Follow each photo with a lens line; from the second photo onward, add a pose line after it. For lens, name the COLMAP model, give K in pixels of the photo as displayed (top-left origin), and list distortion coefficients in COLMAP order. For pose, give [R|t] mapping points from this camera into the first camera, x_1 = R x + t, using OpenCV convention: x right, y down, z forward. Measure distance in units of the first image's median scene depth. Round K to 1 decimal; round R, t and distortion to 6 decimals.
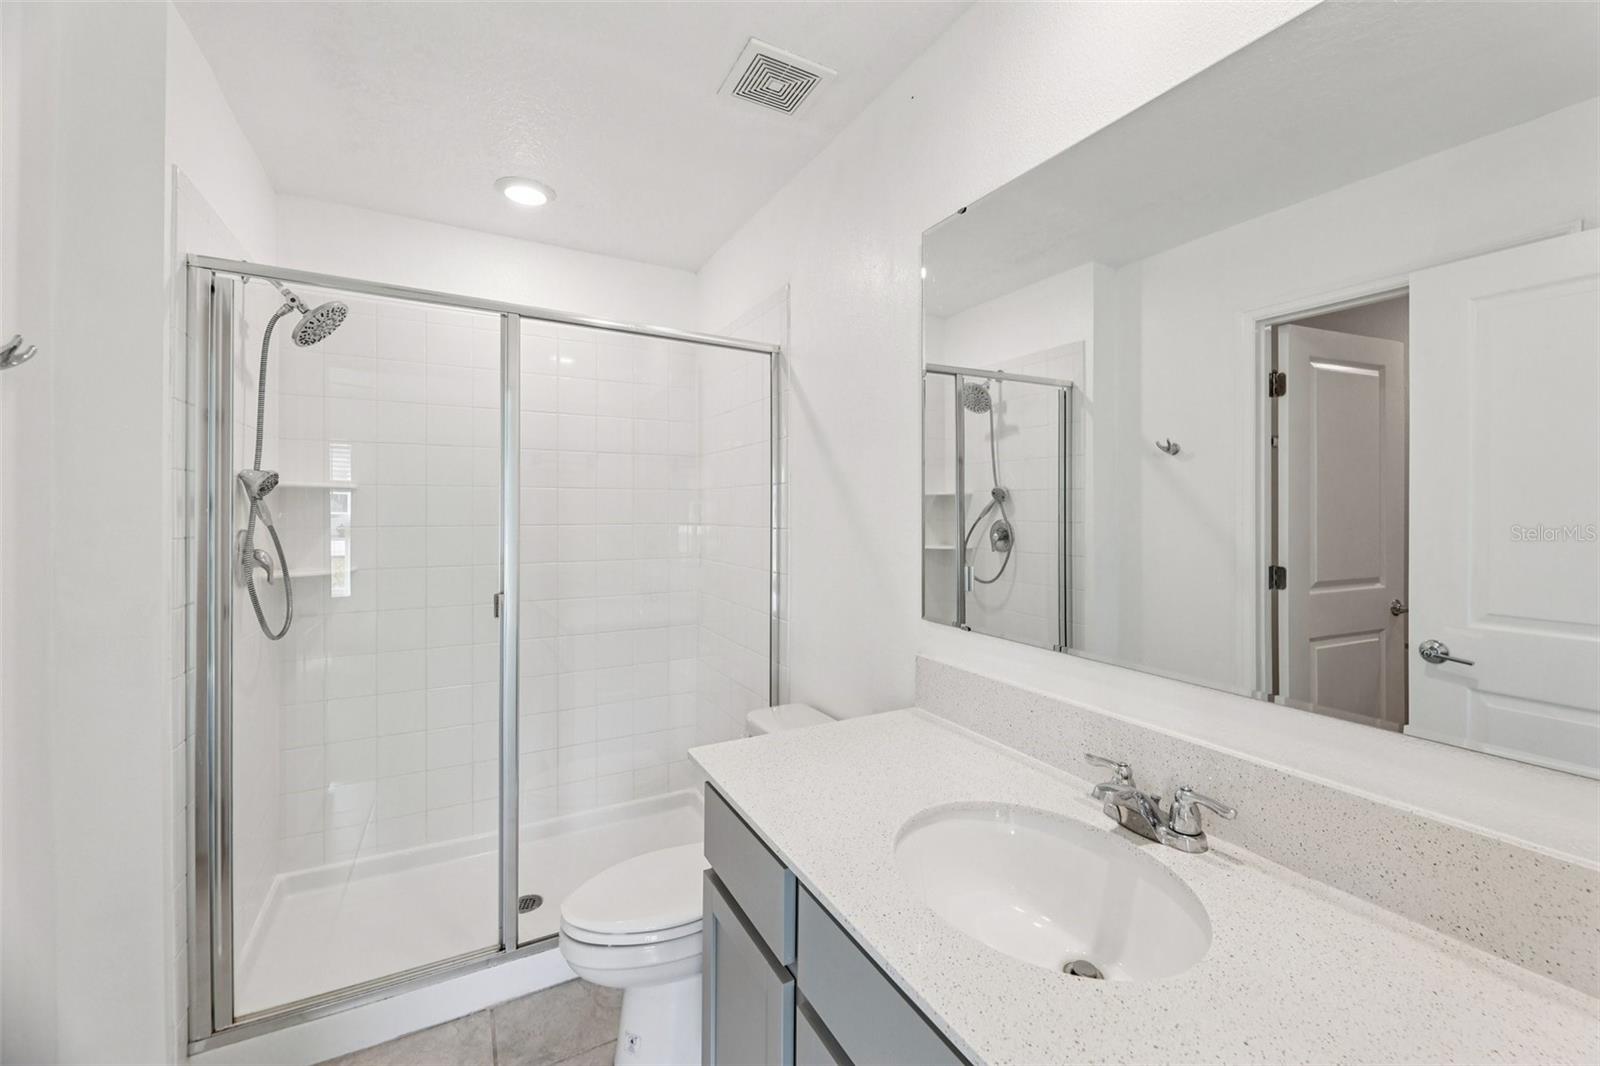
lens RADIAL K [[662.5, 0, 804.2], [0, 662.5, 526.6], [0, 0, 1]] dist [-0.000131, 0.000317]
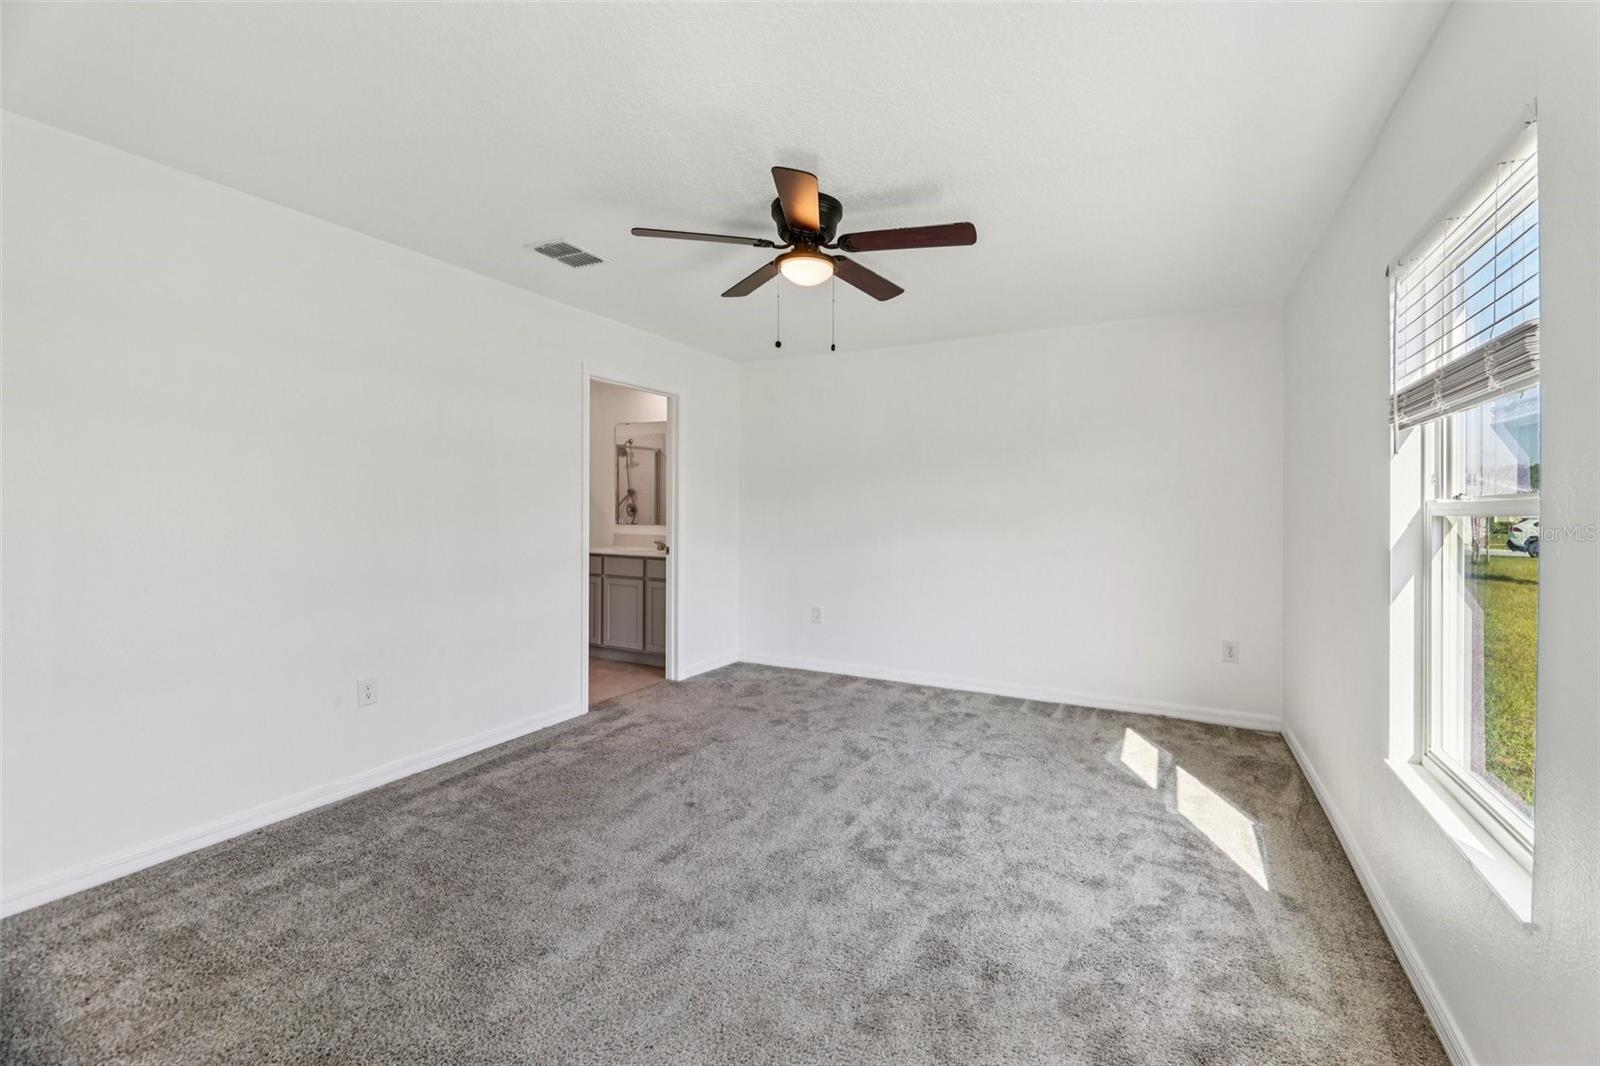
lens RADIAL K [[662.5, 0, 806.1], [0, 662.5, 524.1], [0, 0, 1]] dist [-0.000131, 0.000317]
pose [[0.847101, -0.002031, 0.531427, -0.431636], [-0.000192, 0.999991, 0.004128, 0.056670], [-0.531431, -0.003599, 0.847094, -1.330508]]
